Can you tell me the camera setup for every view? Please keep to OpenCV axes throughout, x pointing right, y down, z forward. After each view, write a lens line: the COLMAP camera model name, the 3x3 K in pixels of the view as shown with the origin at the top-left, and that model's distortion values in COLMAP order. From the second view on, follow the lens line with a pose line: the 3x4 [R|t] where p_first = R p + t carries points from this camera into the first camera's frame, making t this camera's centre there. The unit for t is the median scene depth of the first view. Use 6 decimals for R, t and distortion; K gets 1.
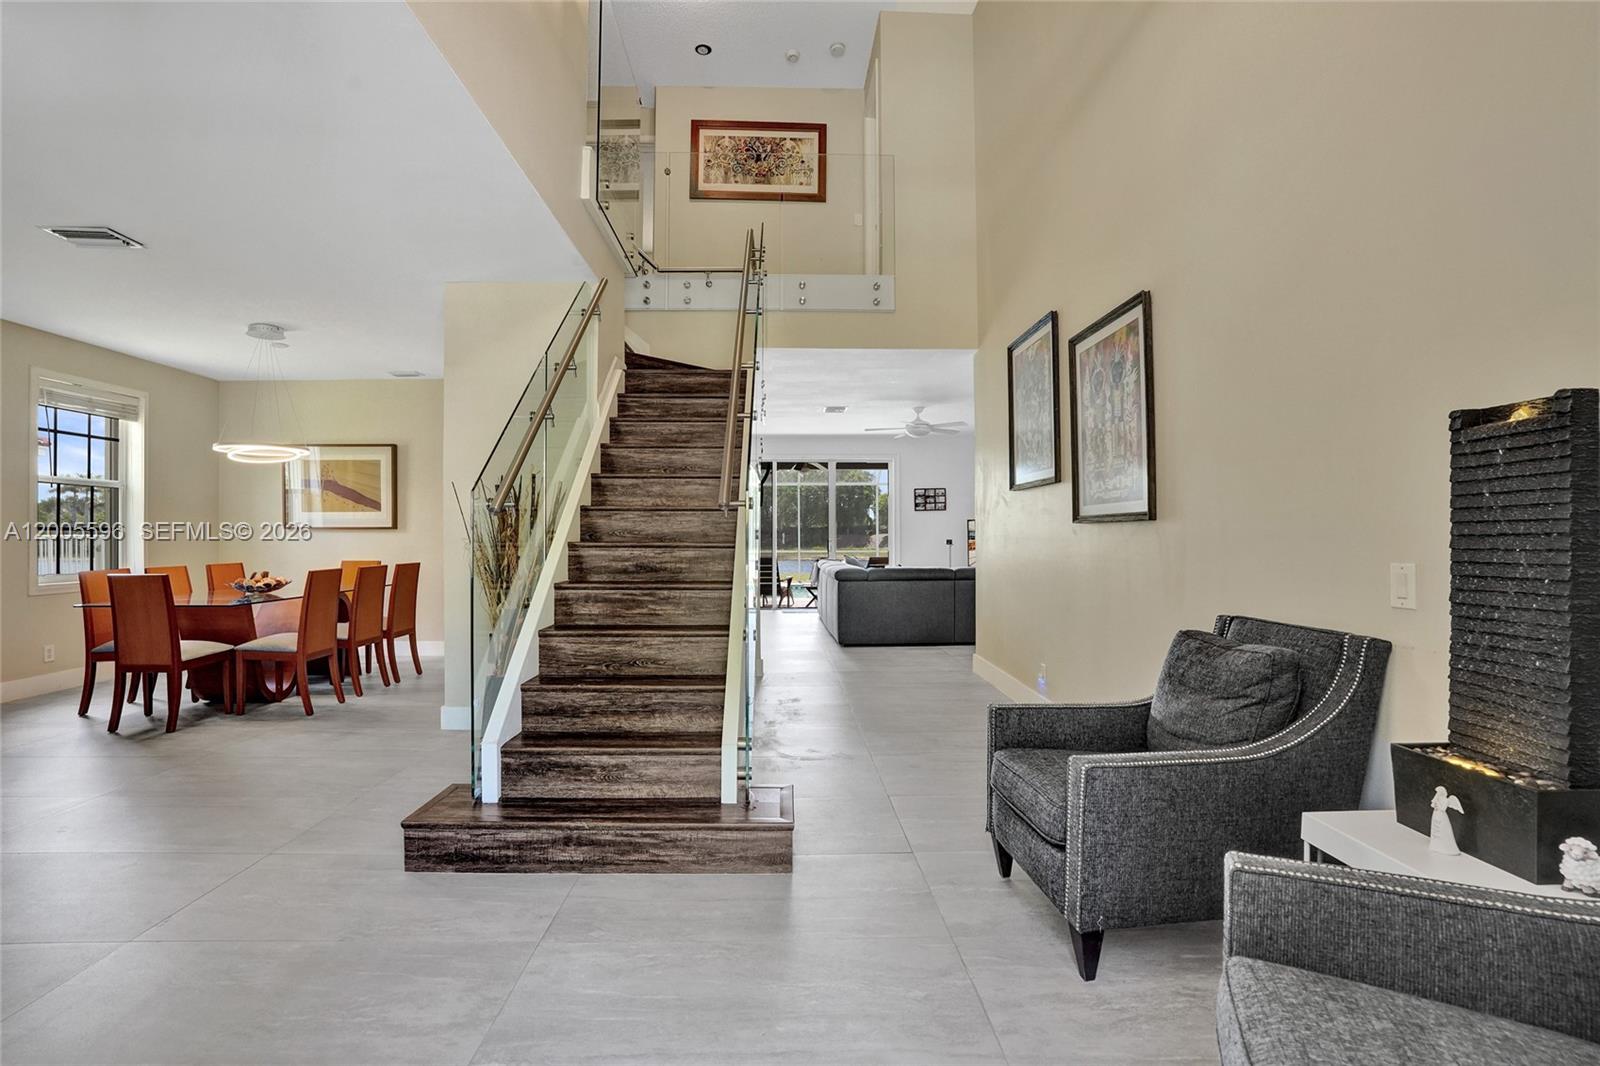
lens RADIAL K [[744.0, 0, 805.7], [0, 744.0, 533.0], [0, 0, 1]] dist [-0.033225, 0.000283]
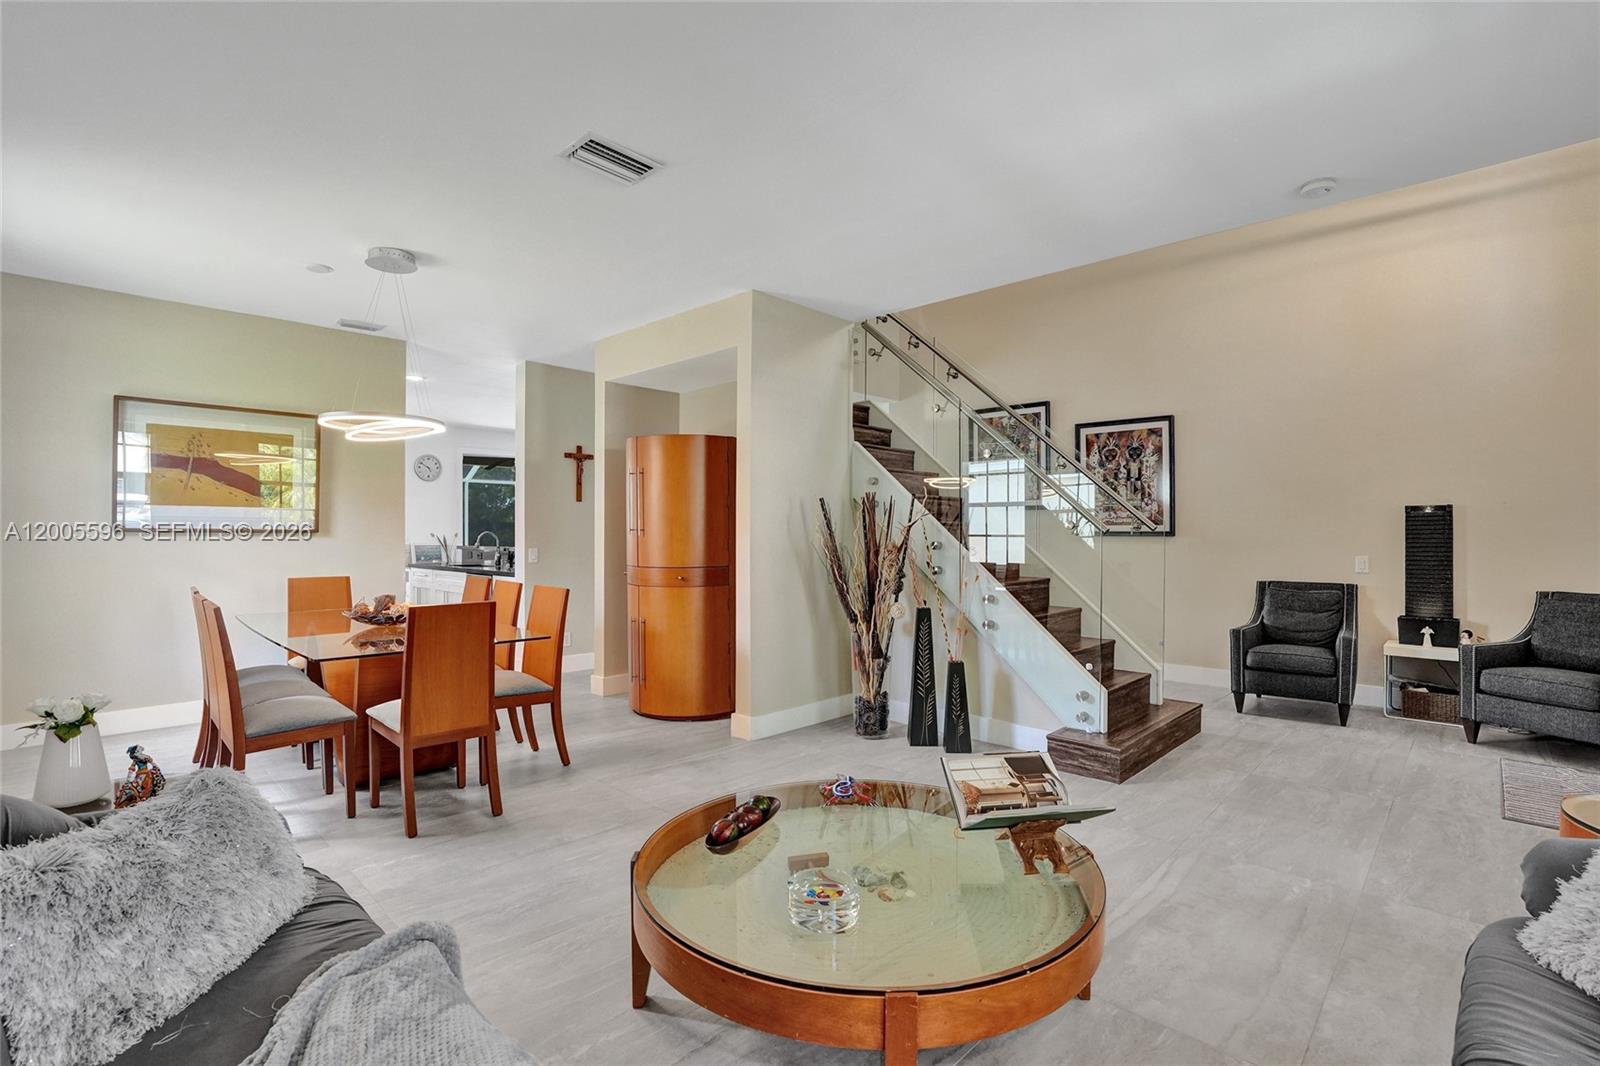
lens RADIAL K [[744.0, 0, 805.7], [0, 744.0, 533.0], [0, 0, 1]] dist [-0.033225, 0.000283]
pose [[0.708045, 0.004522, 0.706153, -2.227167], [-0.008296, 0.999964, 0.001915, -0.030832], [-0.706119, -0.007214, 0.708057, 0.457098]]
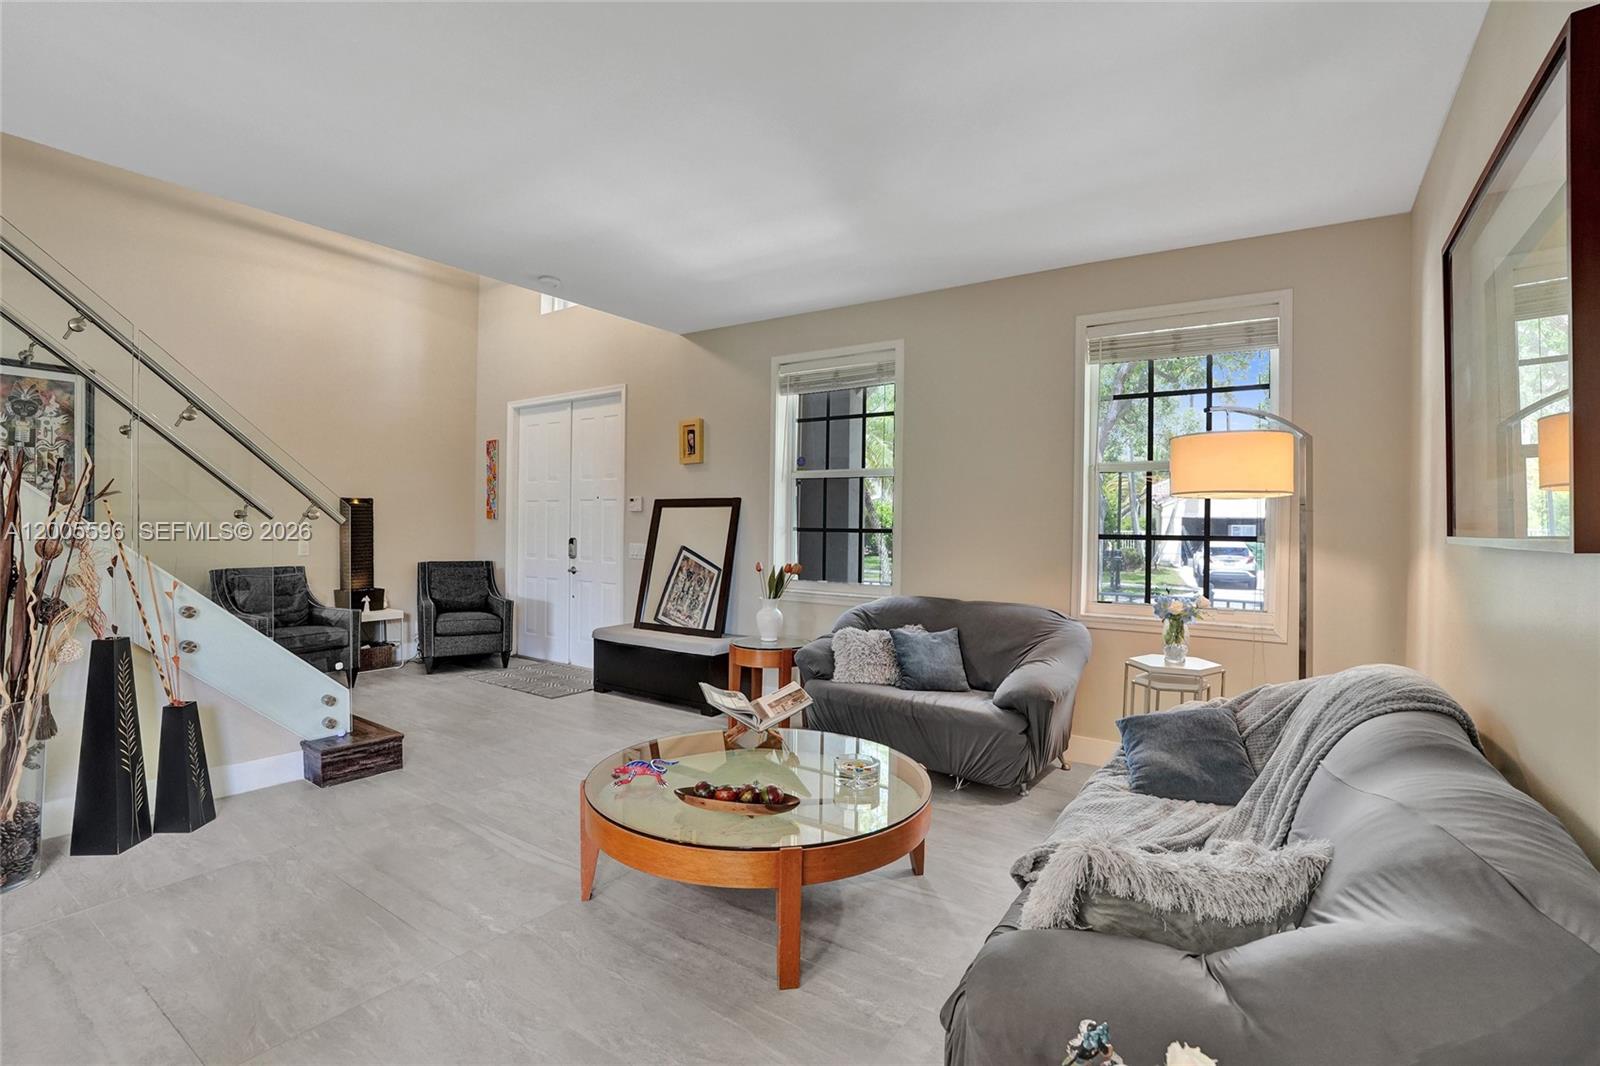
lens RADIAL K [[744.0, 0, 805.7], [0, 744.0, 533.0], [0, 0, 1]] dist [-0.033225, 0.000283]
pose [[-0.816312, -0.014807, 0.577421, -2.290062], [-0.014234, 0.999883, 0.005518, -0.034688], [-0.577435, -0.003715, -0.816428, 1.959202]]
